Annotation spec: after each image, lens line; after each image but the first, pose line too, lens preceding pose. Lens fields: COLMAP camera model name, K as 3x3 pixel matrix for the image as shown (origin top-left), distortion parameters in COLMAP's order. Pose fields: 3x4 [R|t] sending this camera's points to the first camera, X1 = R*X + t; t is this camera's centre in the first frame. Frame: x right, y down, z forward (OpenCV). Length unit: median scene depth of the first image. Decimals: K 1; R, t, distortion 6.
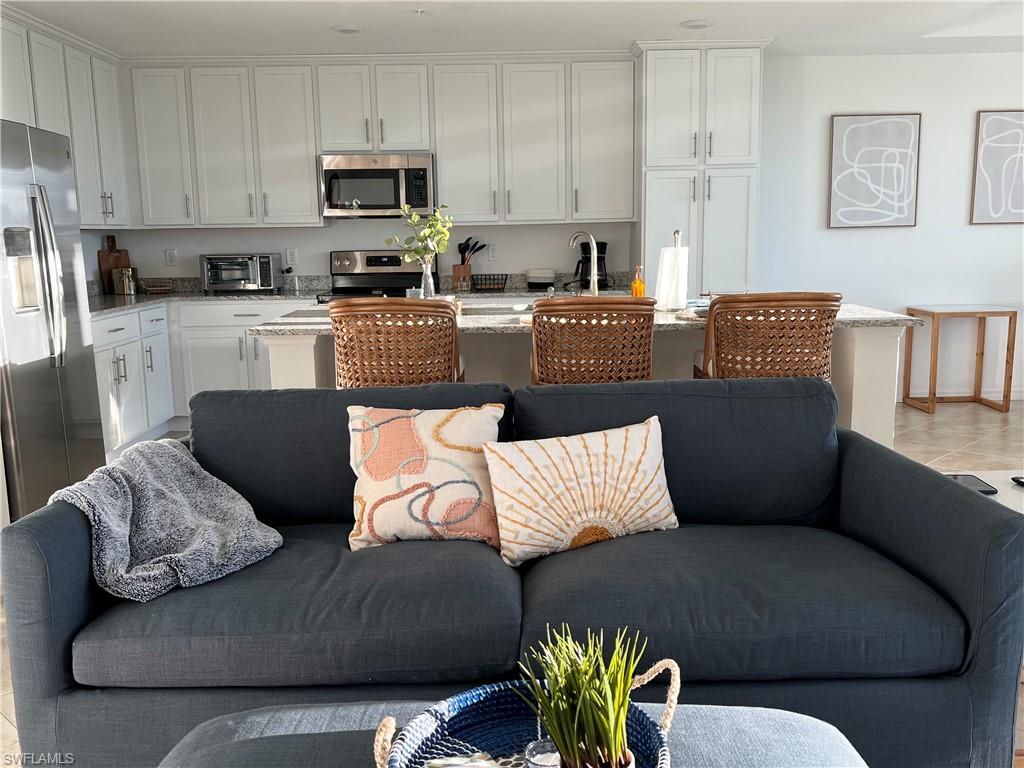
lens RADIAL K [[942.9, 0, 512.0], [0, 942.9, 388.3], [0, 0, 1]] dist [-0.000872, 0.000000]
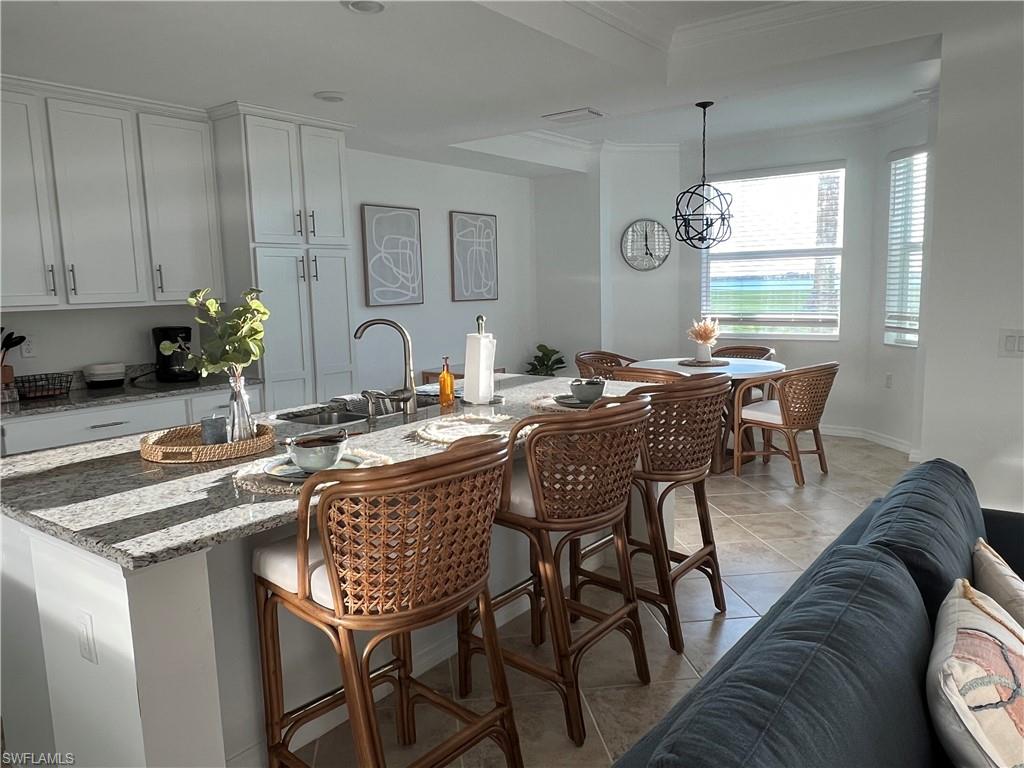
lens RADIAL K [[753.4, 0, 511.9], [0, 753.4, 379.6], [0, 0, 1]] dist [0.001274, 0.002176]
pose [[0.653827, -0.089237, 0.751363, -0.223772], [0.136224, 0.990678, -0.000881, -0.064985], [-0.744280, 0.102929, 0.659888, 0.321448]]
